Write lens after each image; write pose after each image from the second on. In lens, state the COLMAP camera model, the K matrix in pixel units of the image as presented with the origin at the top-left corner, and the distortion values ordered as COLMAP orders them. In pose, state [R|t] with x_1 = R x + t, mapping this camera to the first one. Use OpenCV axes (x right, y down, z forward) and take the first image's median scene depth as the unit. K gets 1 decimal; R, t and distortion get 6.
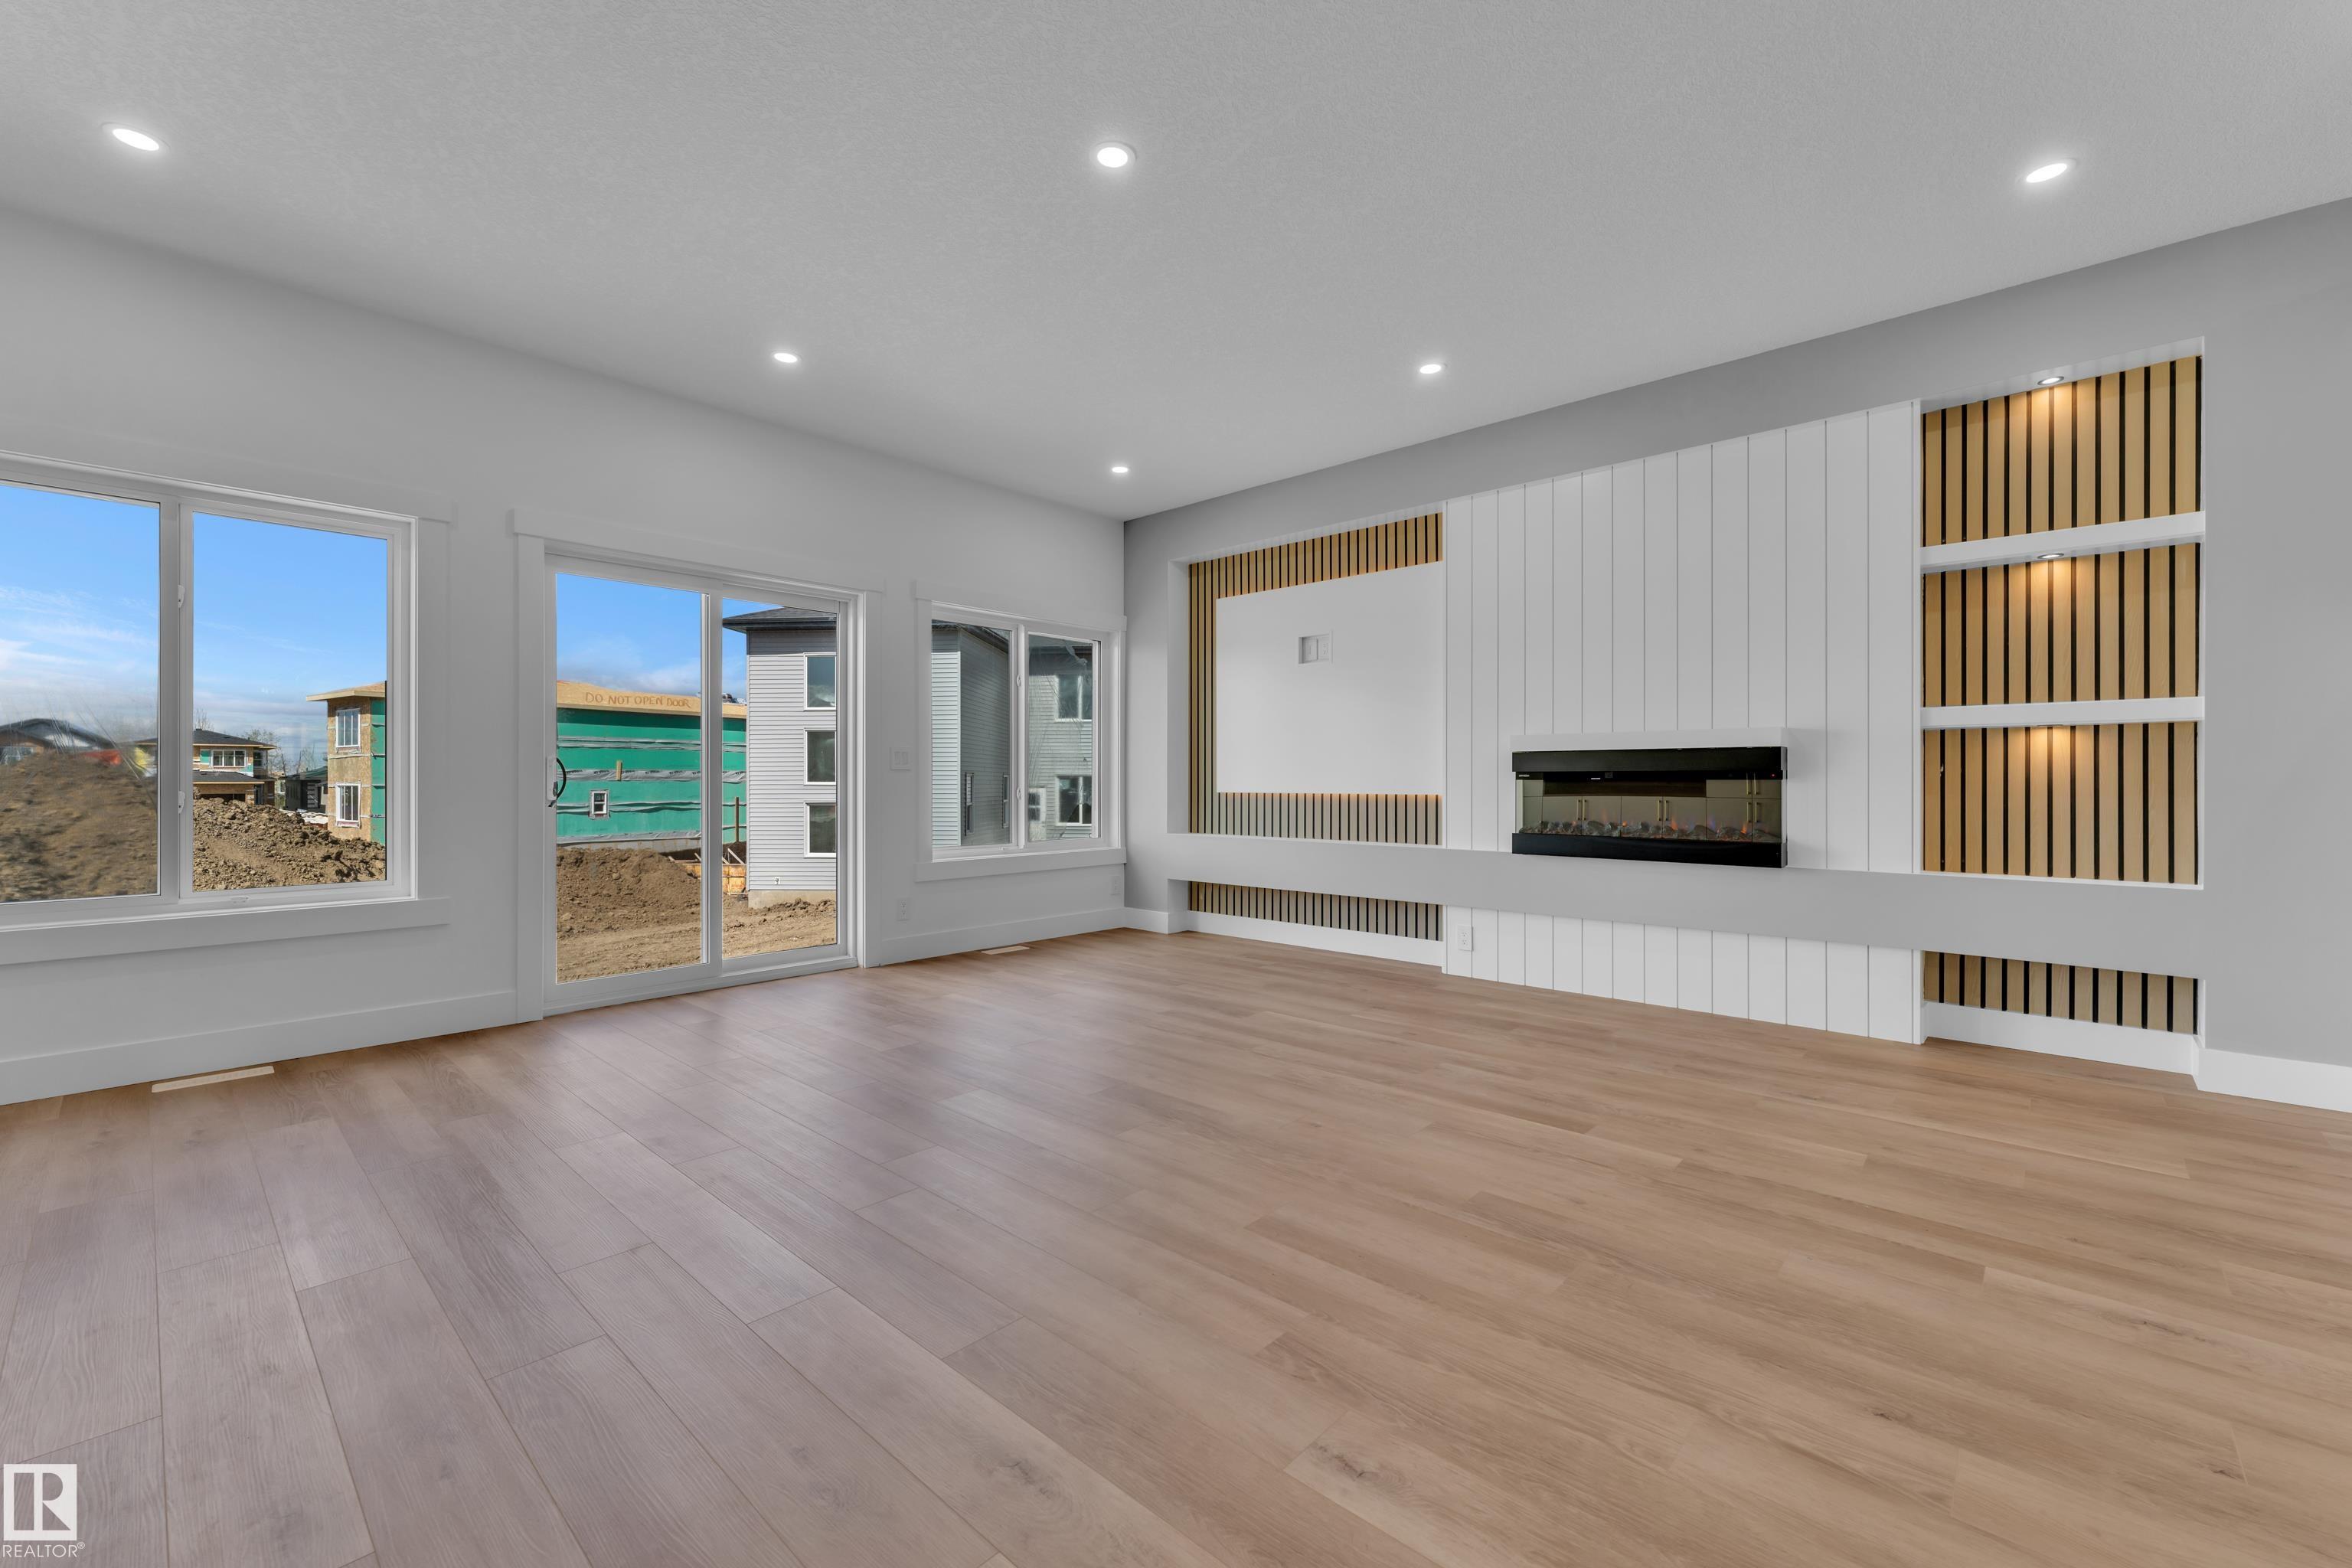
lens RADIAL K [[941.3, 0, 1173.7], [0, 941.3, 782.3], [0, 0, 1]] dist [-0.000265, 0.000789]
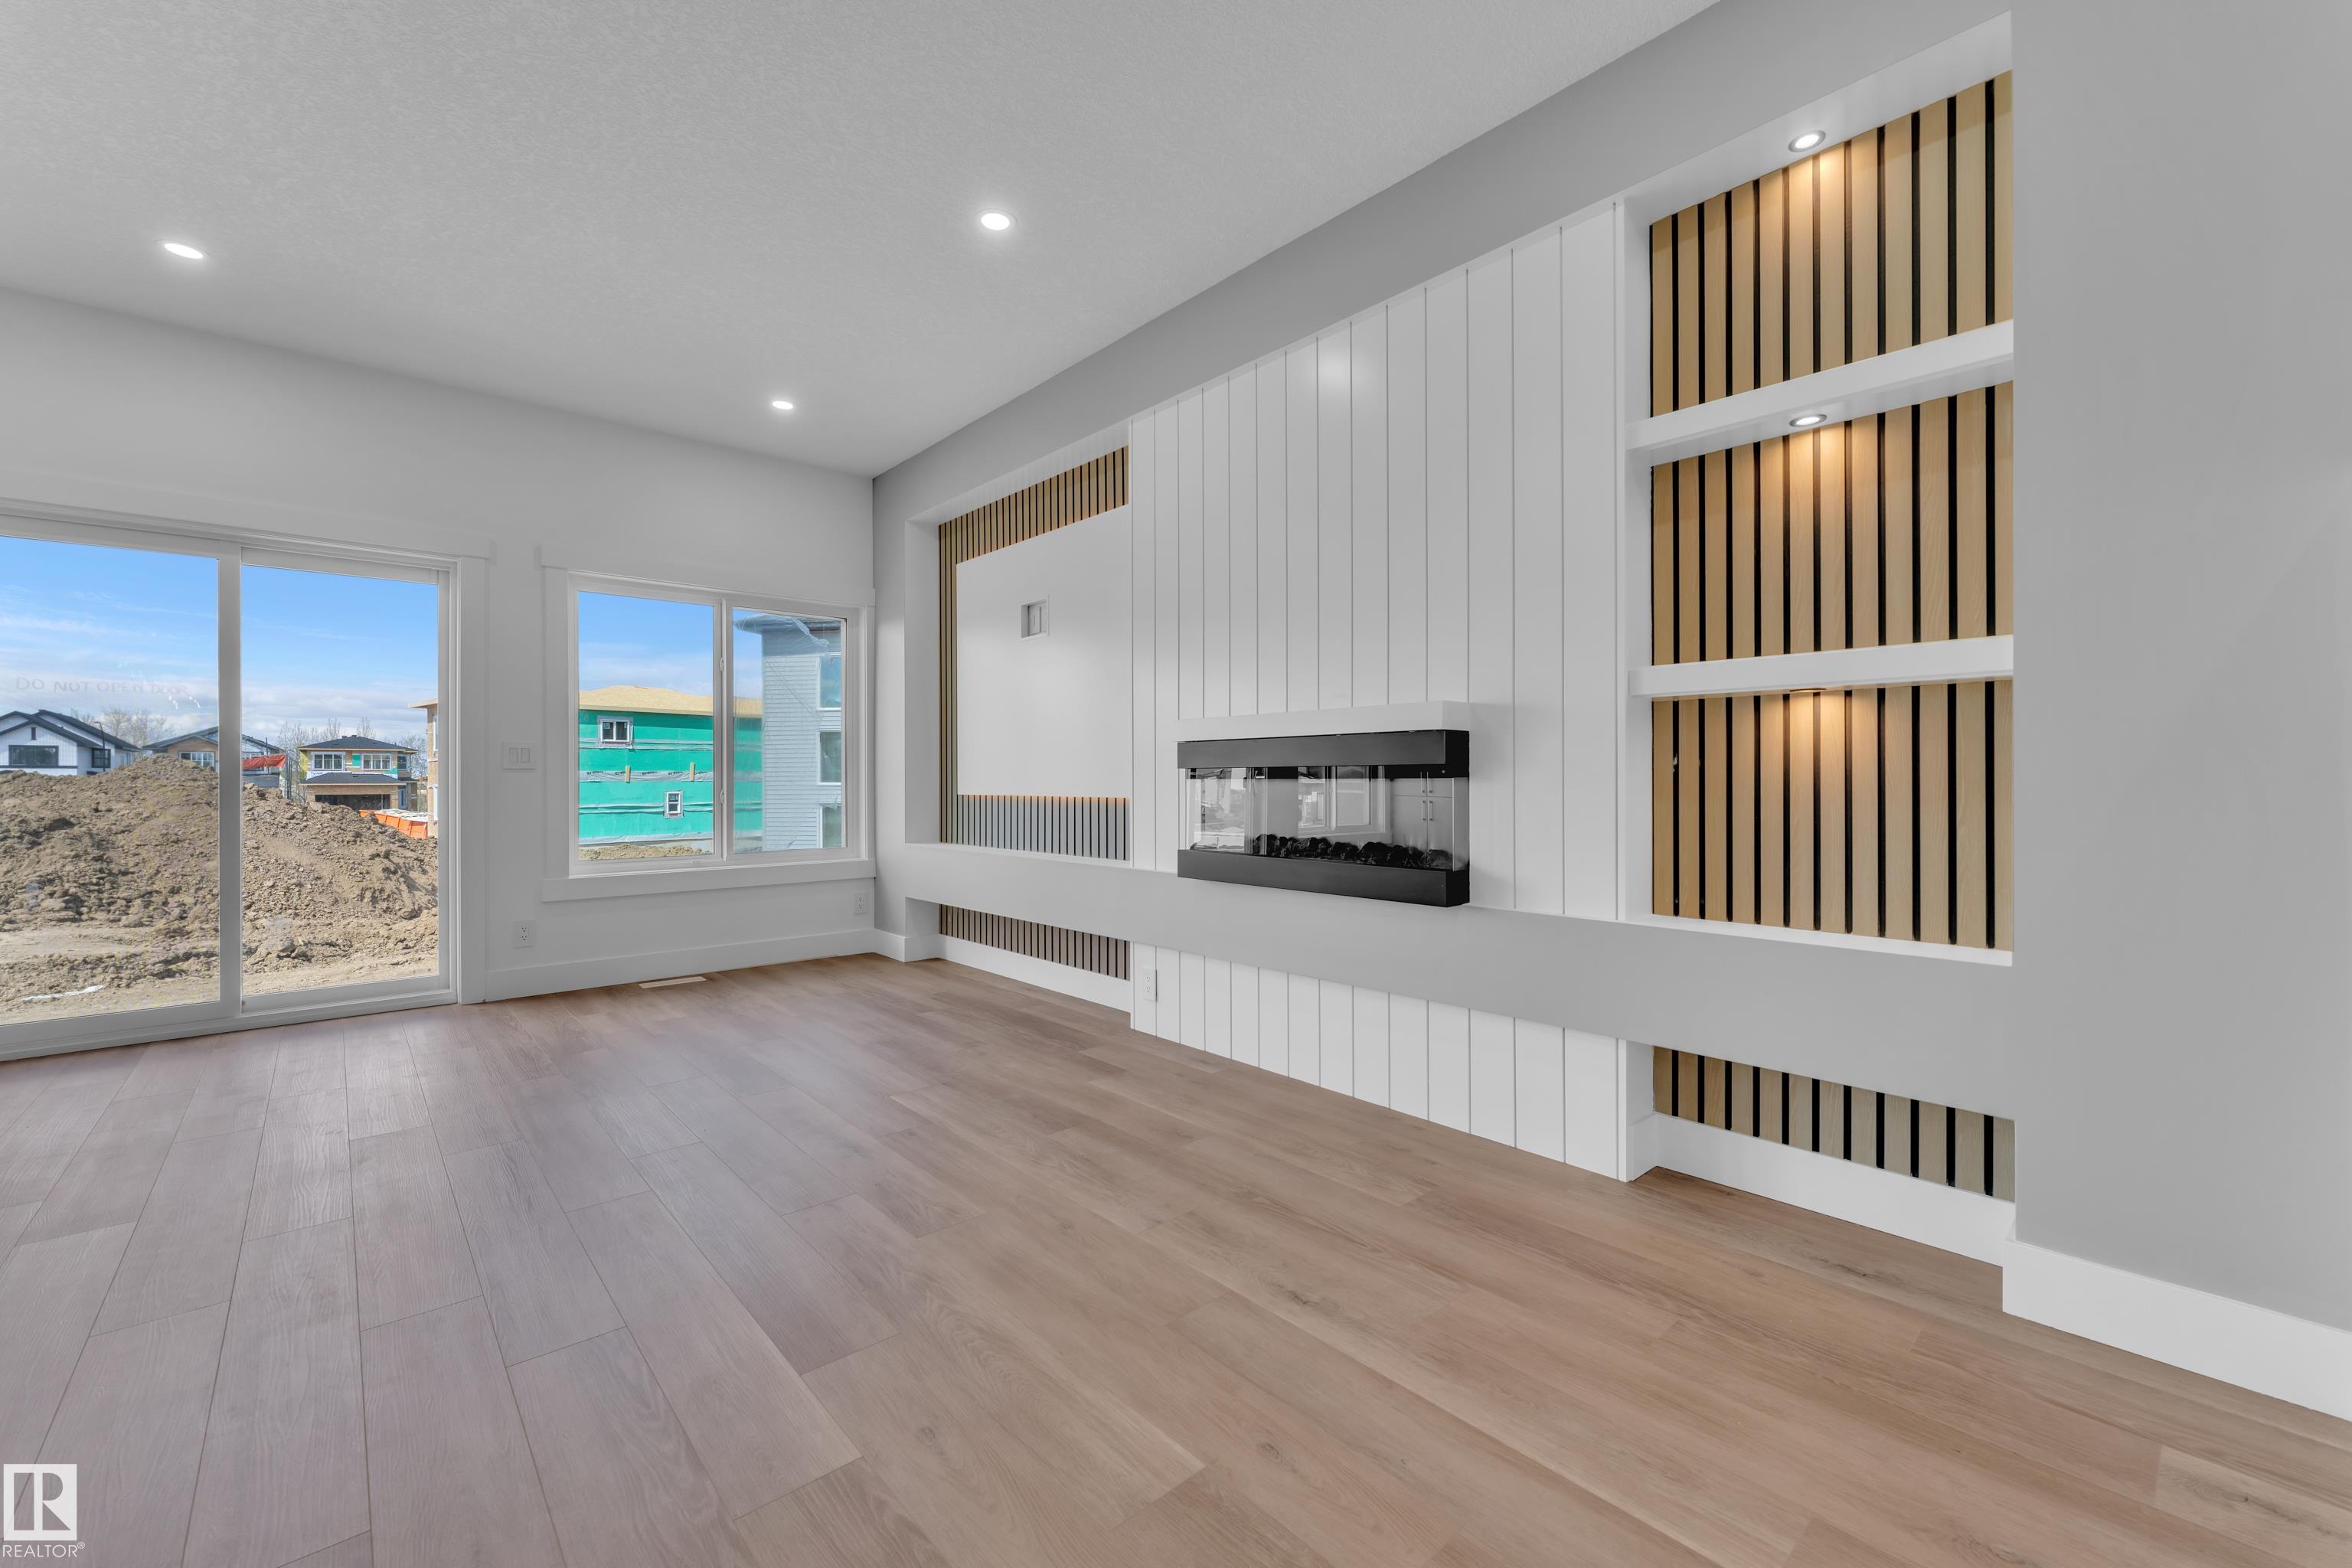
lens RADIAL K [[941.3, 0, 1172.2], [0, 941.3, 779.3], [0, 0, 1]] dist [-0.000265, 0.000789]
pose [[0.995338, -0.001659, -0.096438, 0.486654], [0.001322, 0.999993, -0.003559, 0.000514], [0.096443, 0.003415, 0.995333, 0.286728]]
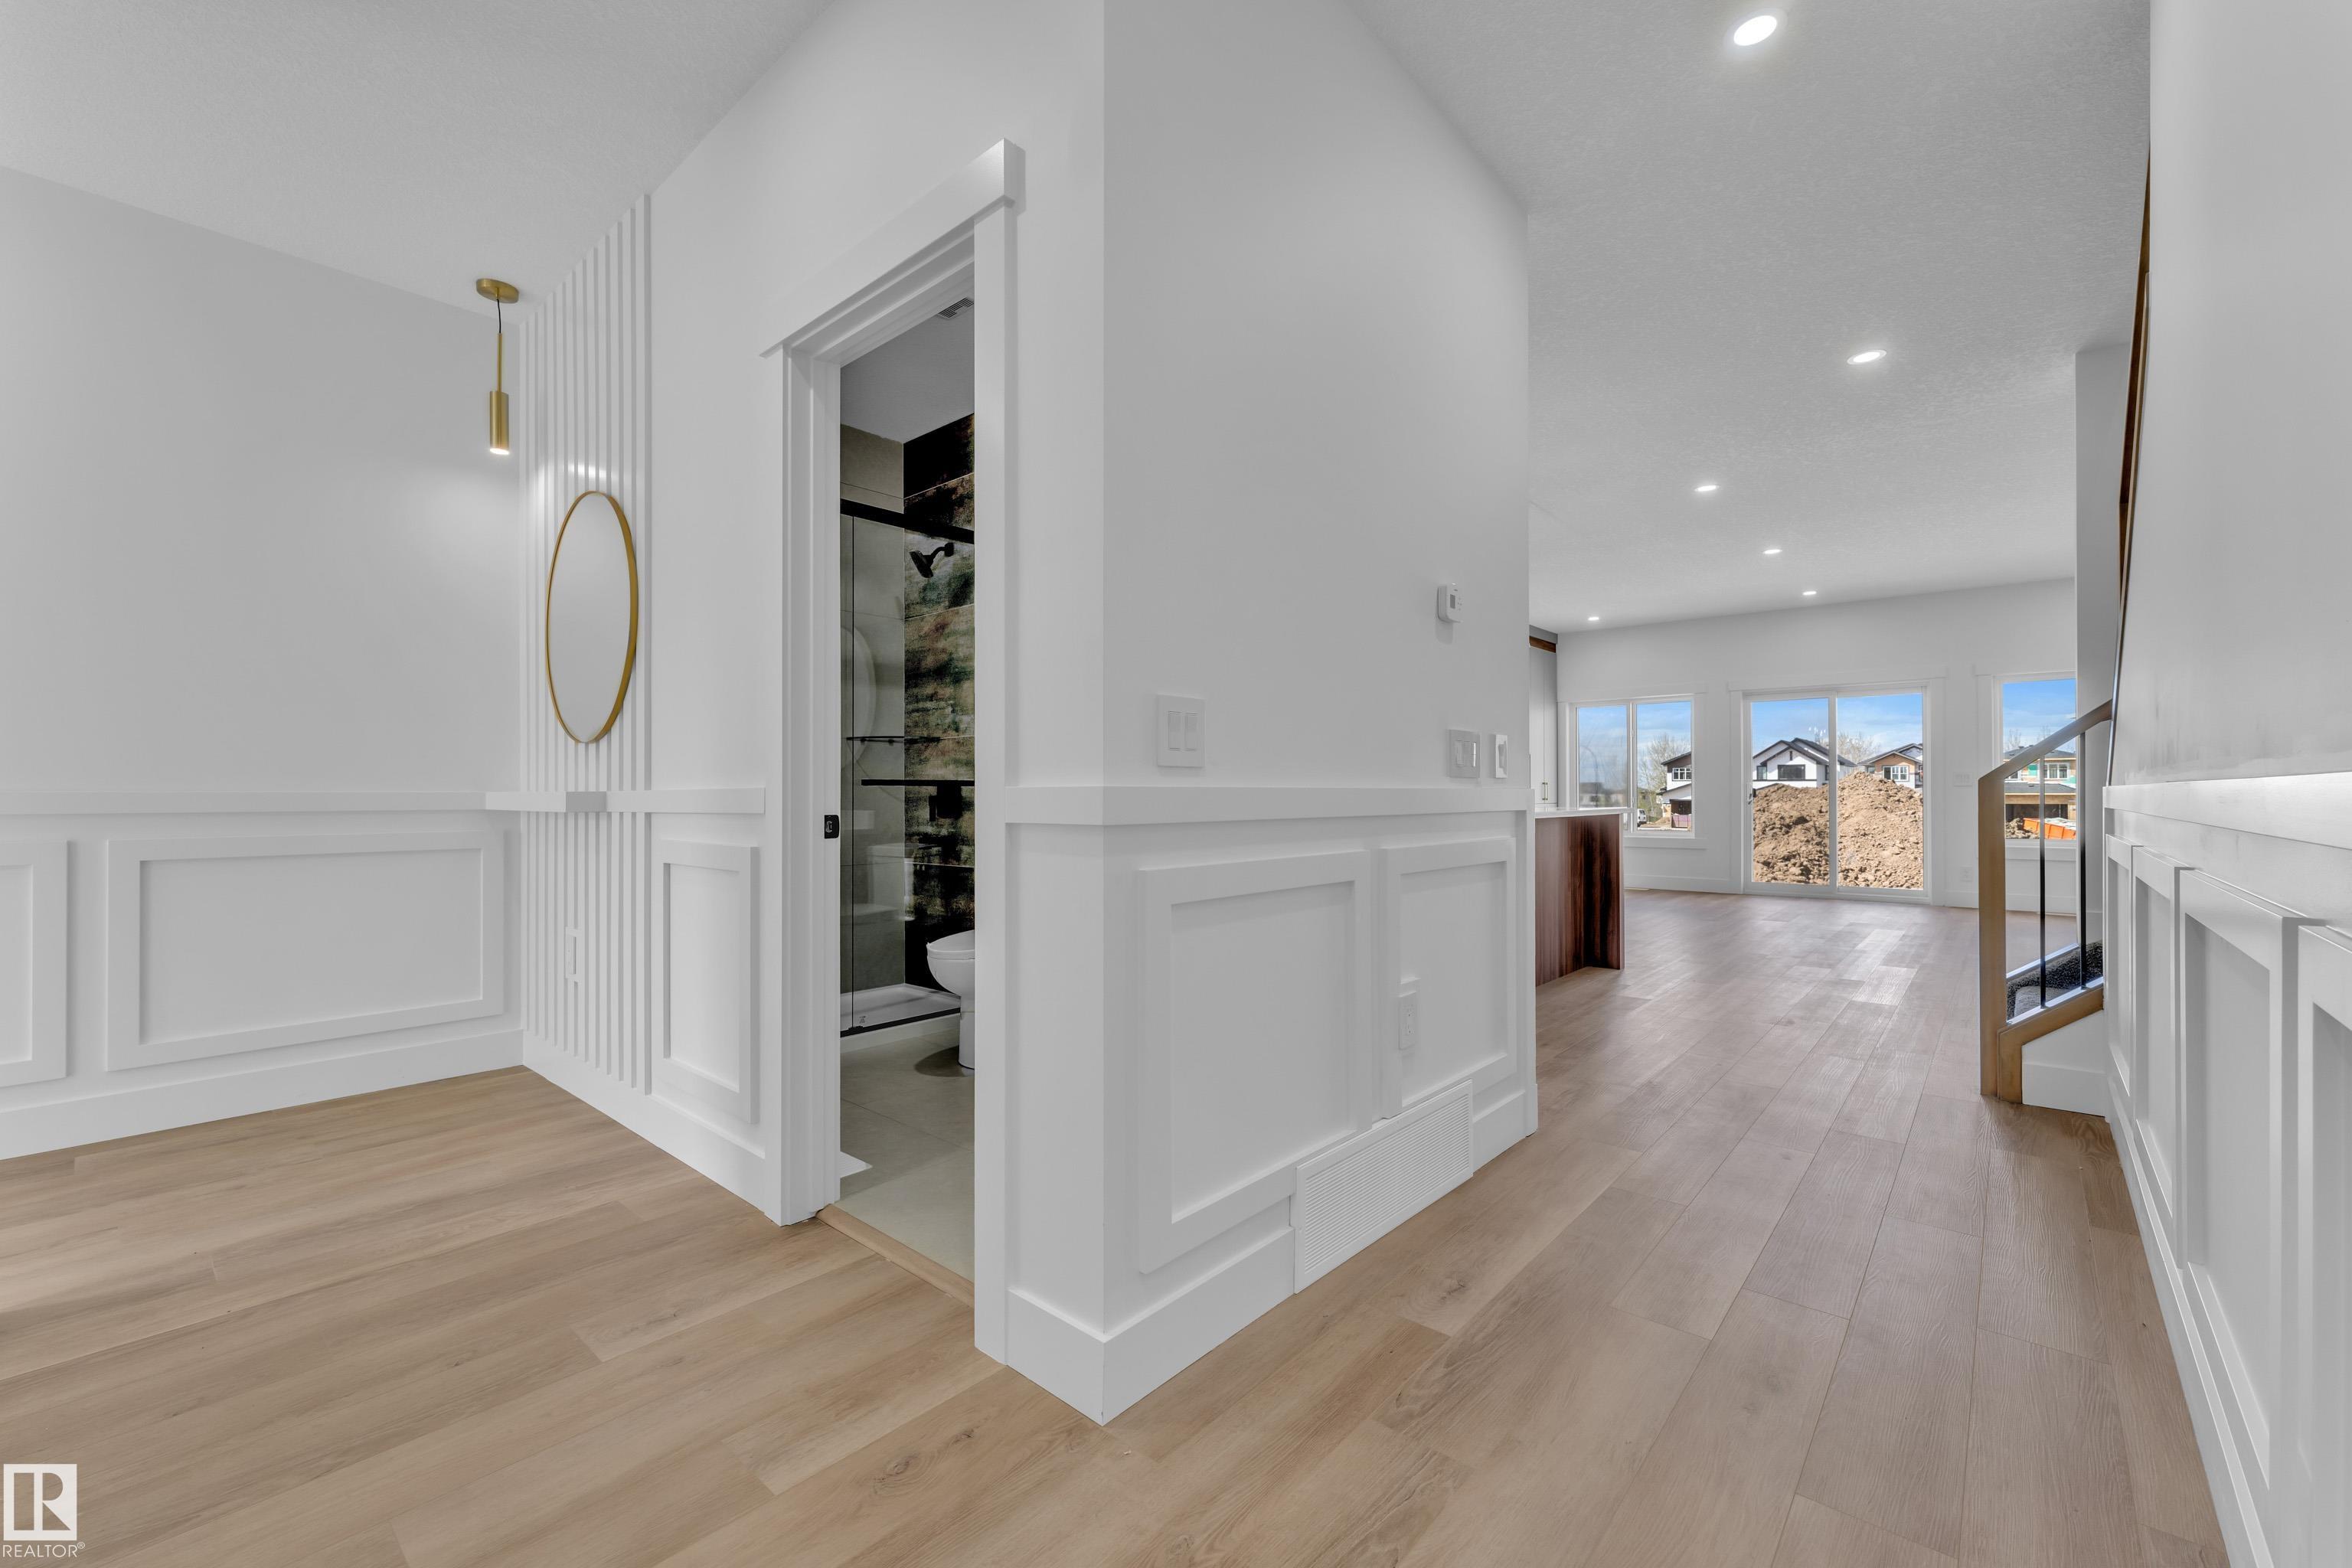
lens RADIAL K [[941.3, 0, 1186.4], [0, 941.3, 786.1], [0, 0, 1]] dist [-0.000265, 0.000789]
pose [[0.022460, -0.006659, -0.999726, 1.641046], [-0.000875, 0.999977, -0.006680, -0.002103], [0.999747, 0.001025, 0.022454, -0.433267]]
